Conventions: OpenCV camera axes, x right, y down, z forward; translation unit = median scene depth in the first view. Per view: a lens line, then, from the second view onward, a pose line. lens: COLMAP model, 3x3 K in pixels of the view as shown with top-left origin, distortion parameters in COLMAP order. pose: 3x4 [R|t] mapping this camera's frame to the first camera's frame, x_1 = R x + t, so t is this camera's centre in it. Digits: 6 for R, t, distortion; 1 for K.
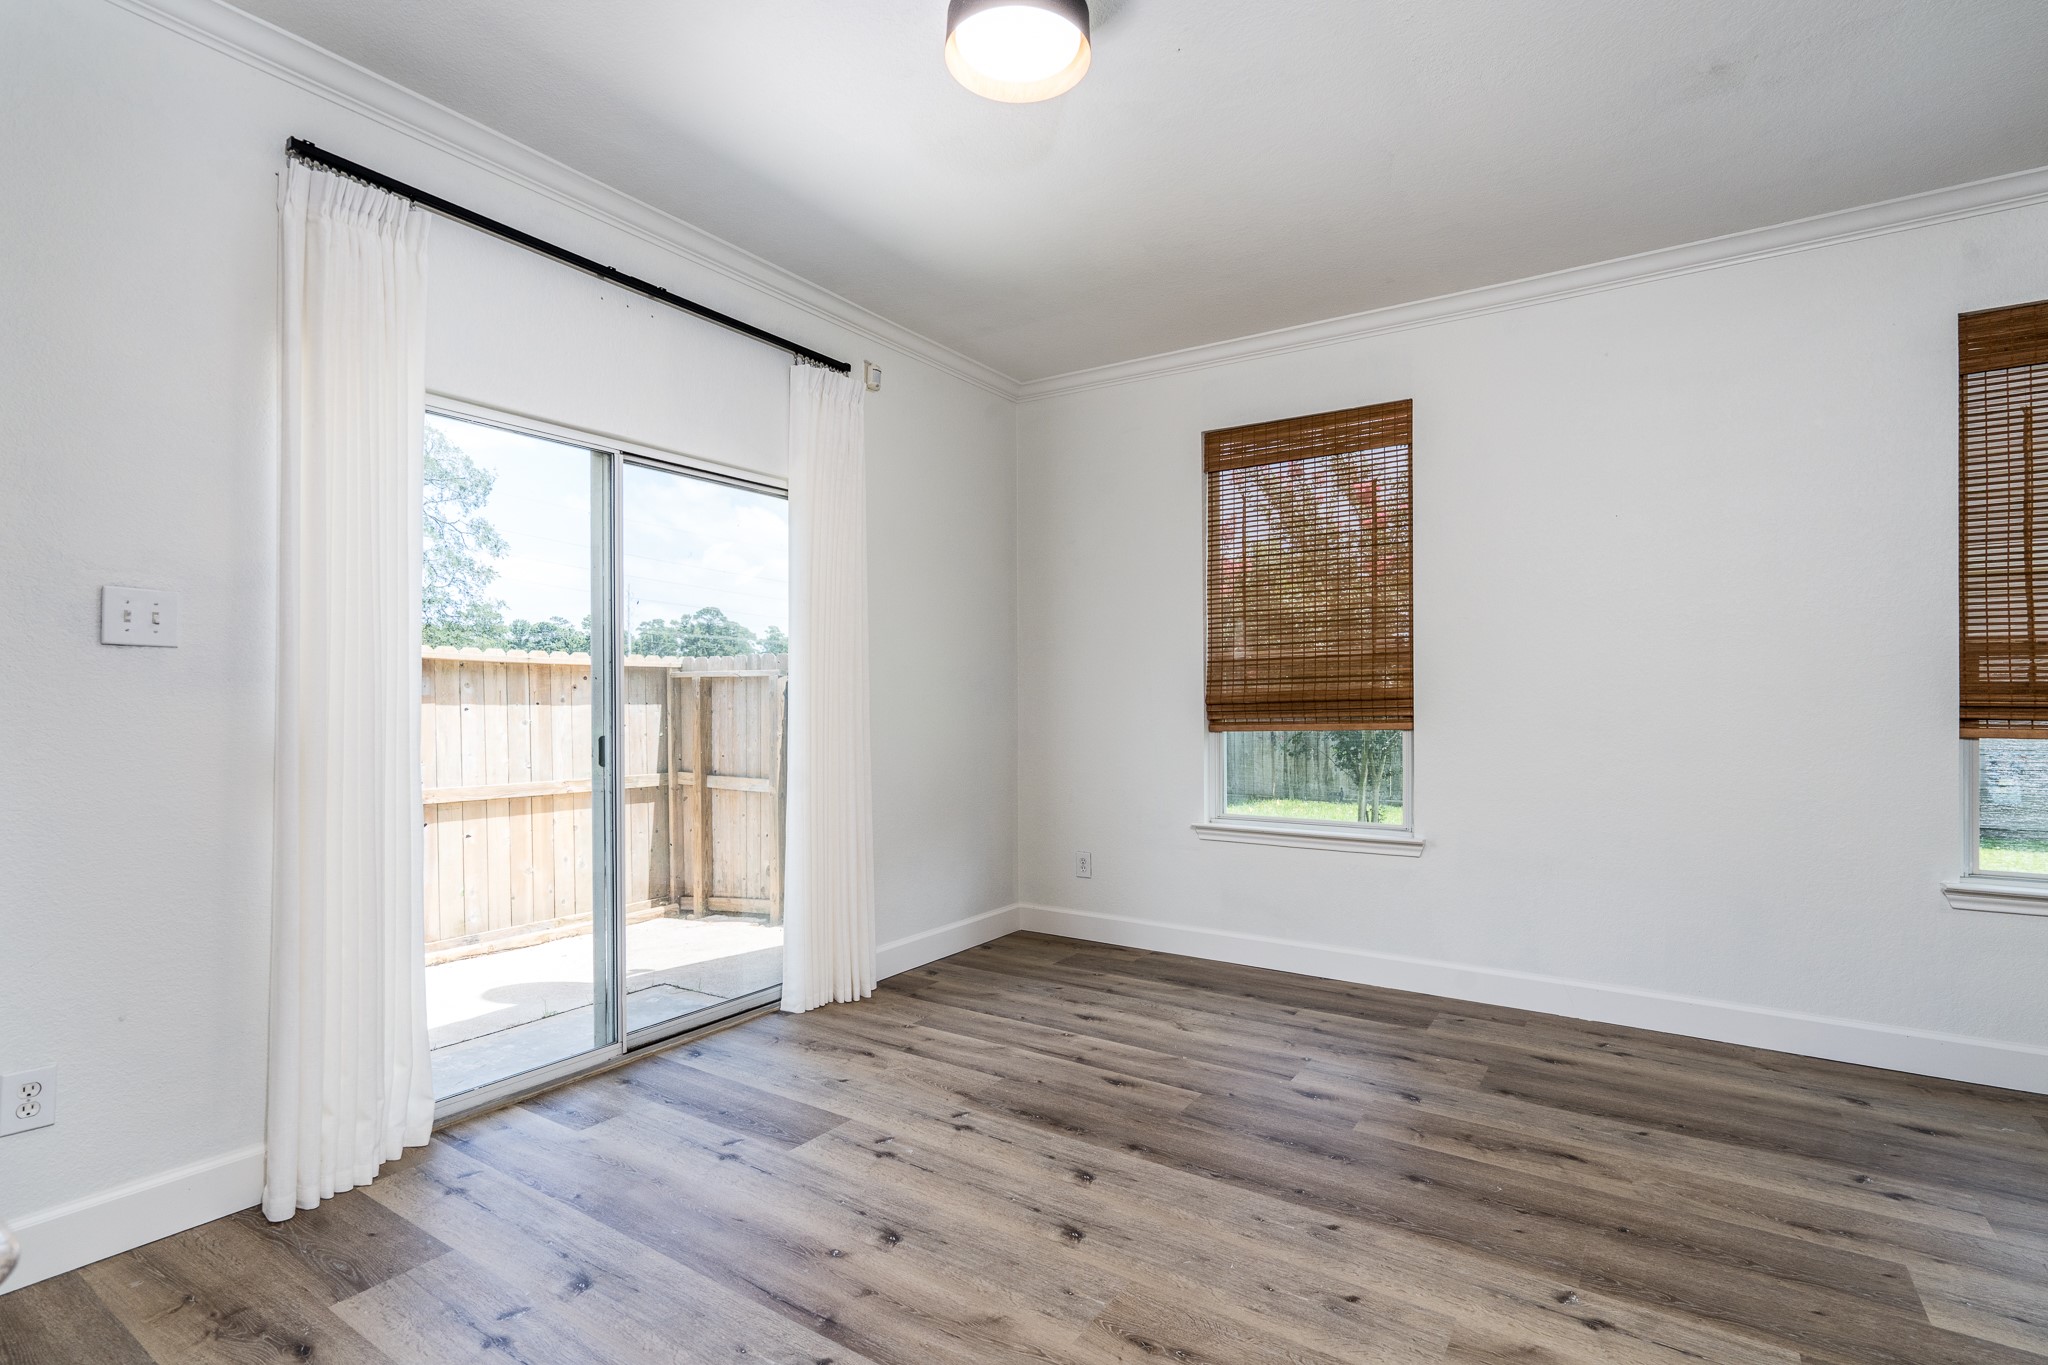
lens RADIAL K [[940.6, 0, 1011.0], [0, 940.6, 709.9], [0, 0, 1]] dist [-0.009272, 0.003748]
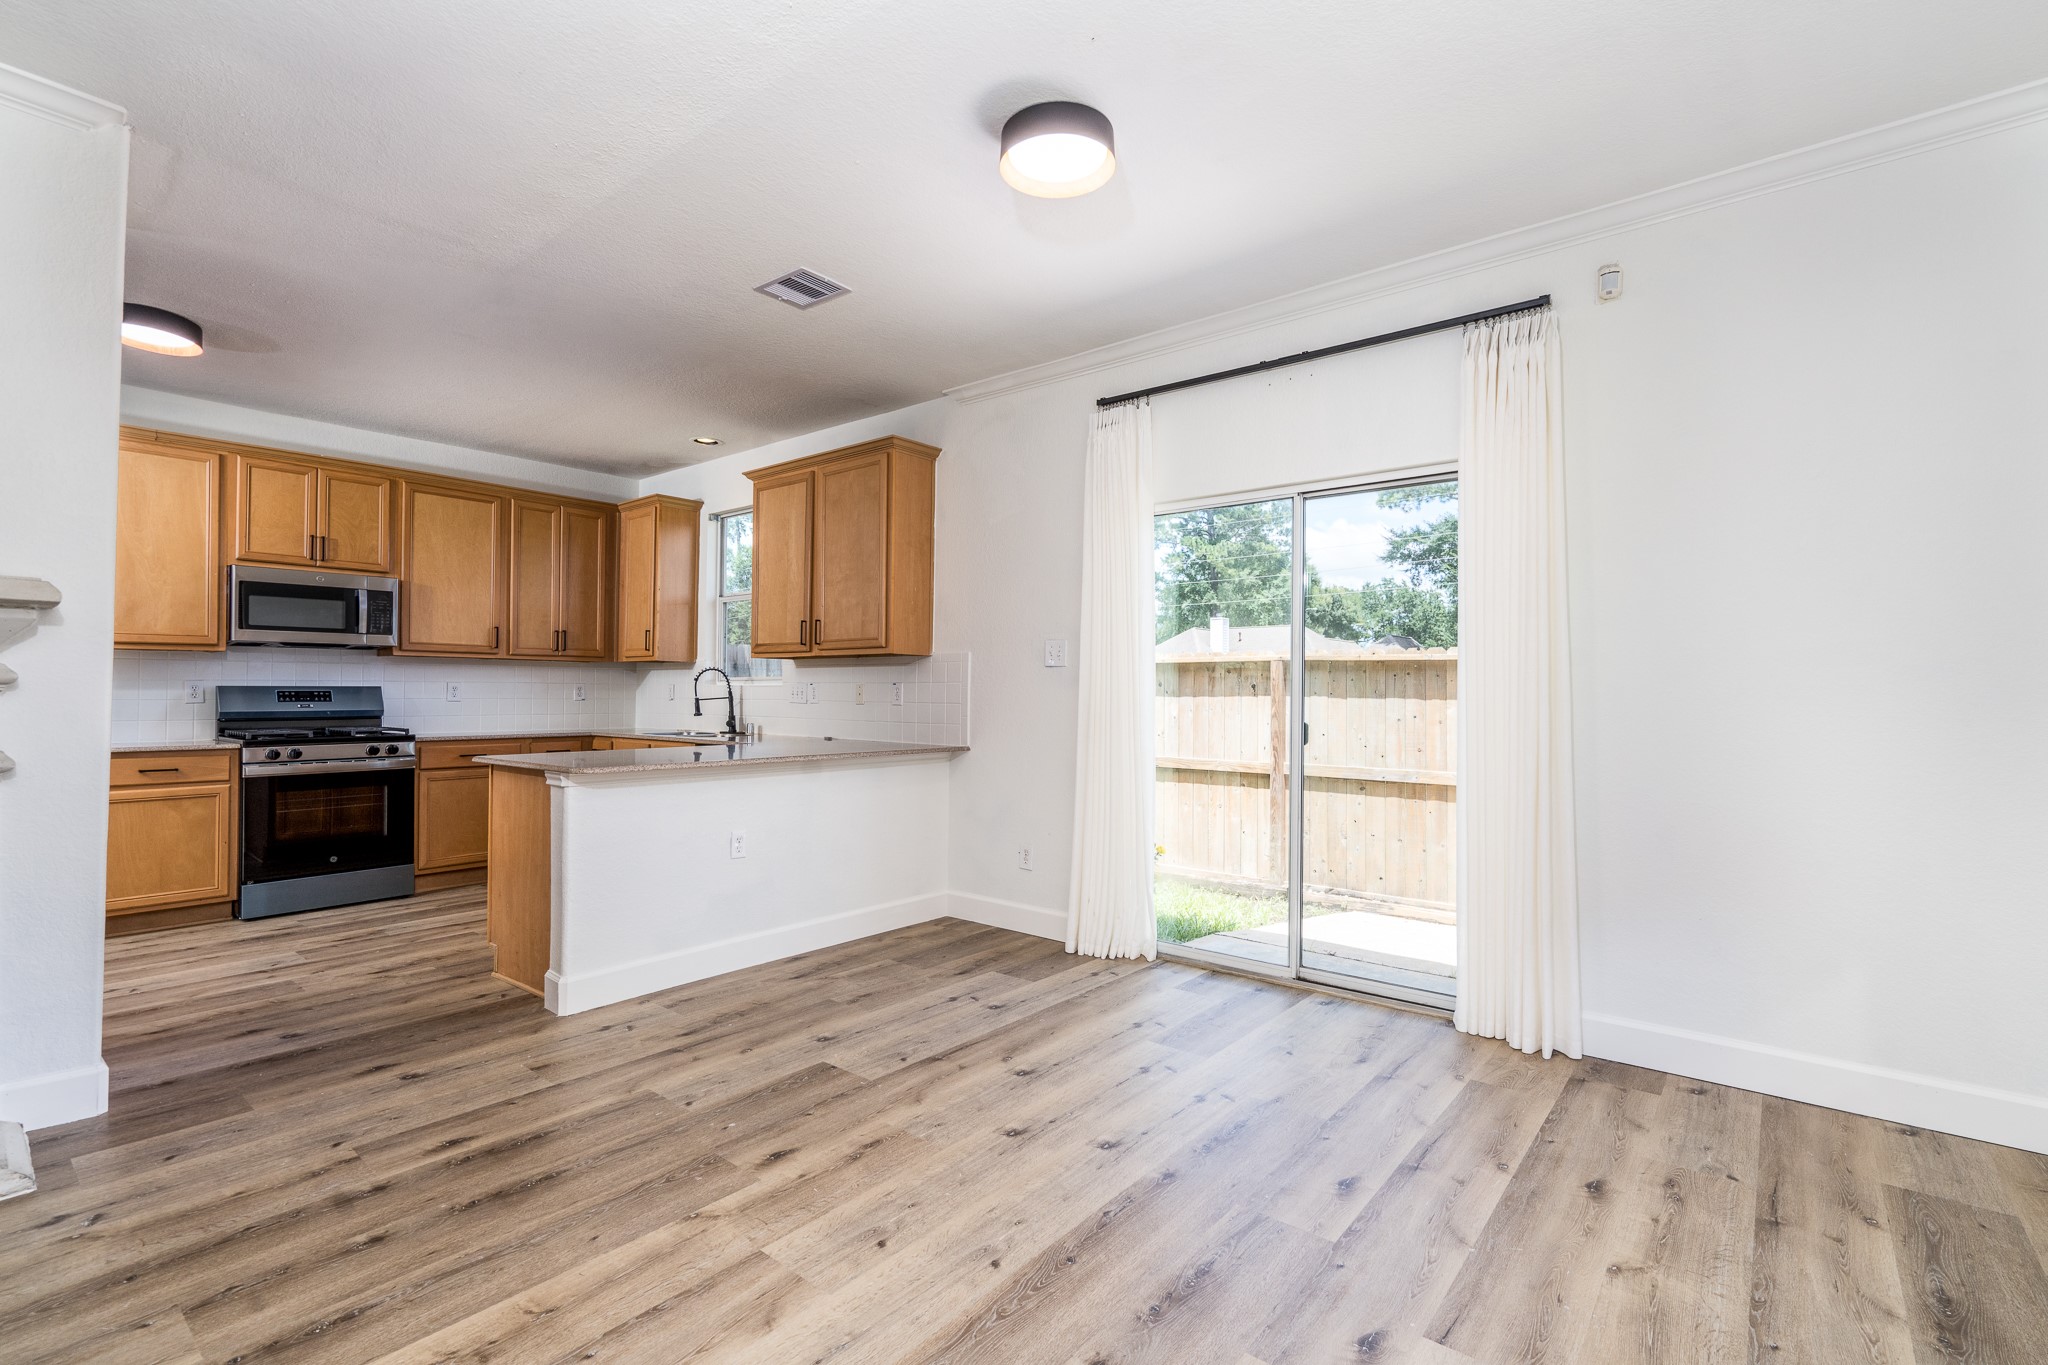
lens RADIAL K [[940.6, 0, 1013.6], [0, 940.6, 674.5], [0, 0, 1]] dist [-0.009272, 0.003748]
pose [[-0.096712, -0.017422, -0.995160, 0.791681], [-0.016763, 0.999733, -0.015873, -0.007211], [0.995171, 0.015147, -0.096978, 0.686713]]
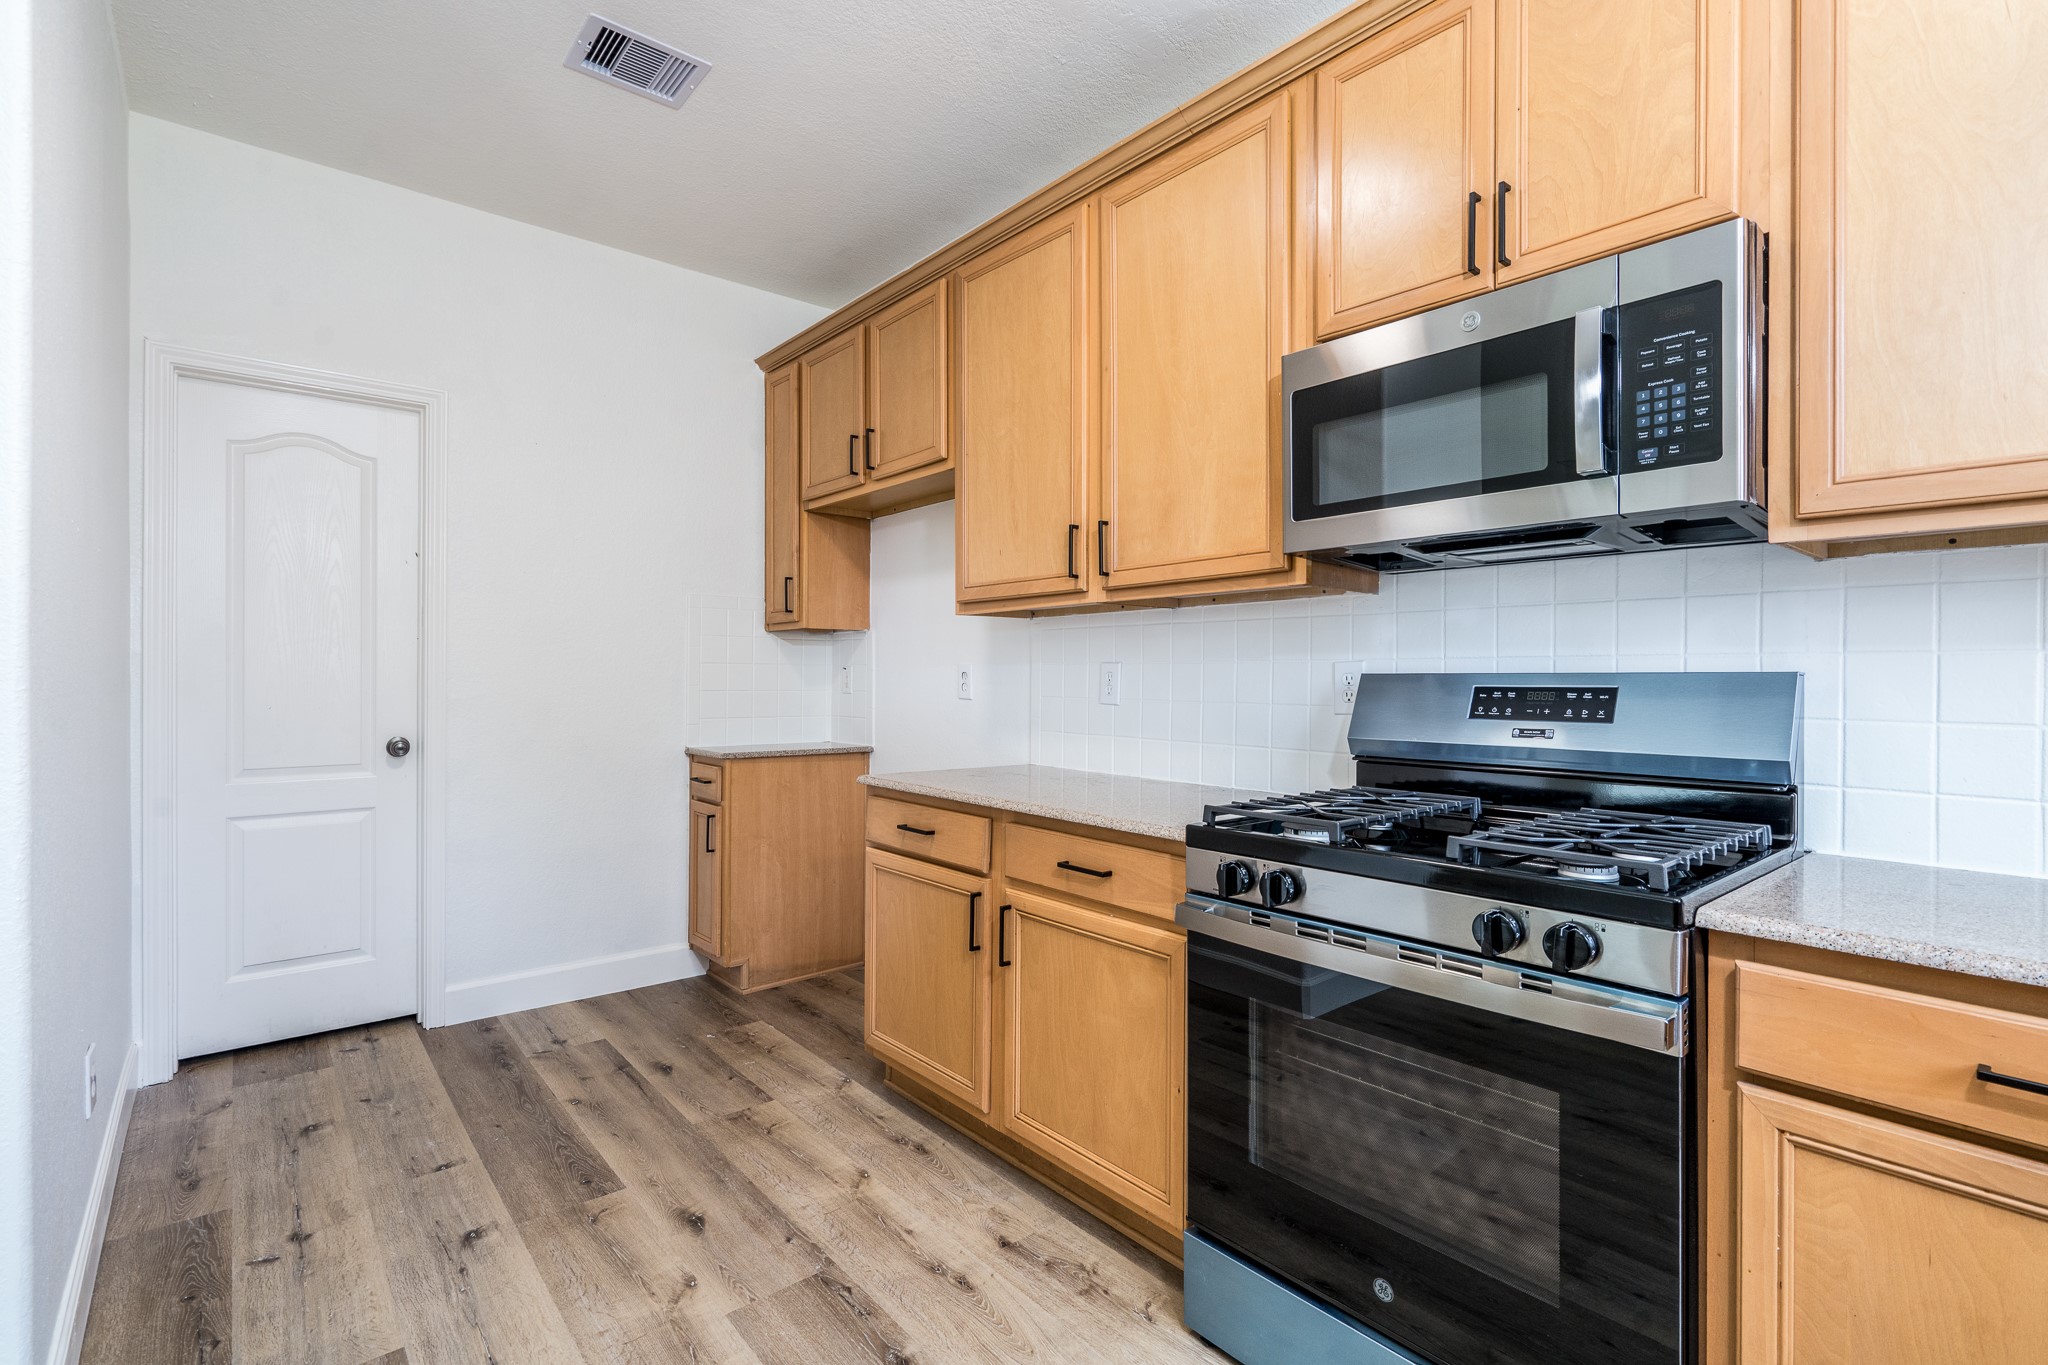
lens RADIAL K [[940.6, 0, 1029.6], [0, 940.6, 673.7], [0, 0, 1]] dist [-0.009272, 0.003748]
pose [[-0.963704, -0.000805, 0.266972, -0.583958], [0.001607, 0.999960, 0.008819, 0.003372], [-0.266969, 0.008928, -0.963664, -0.109405]]
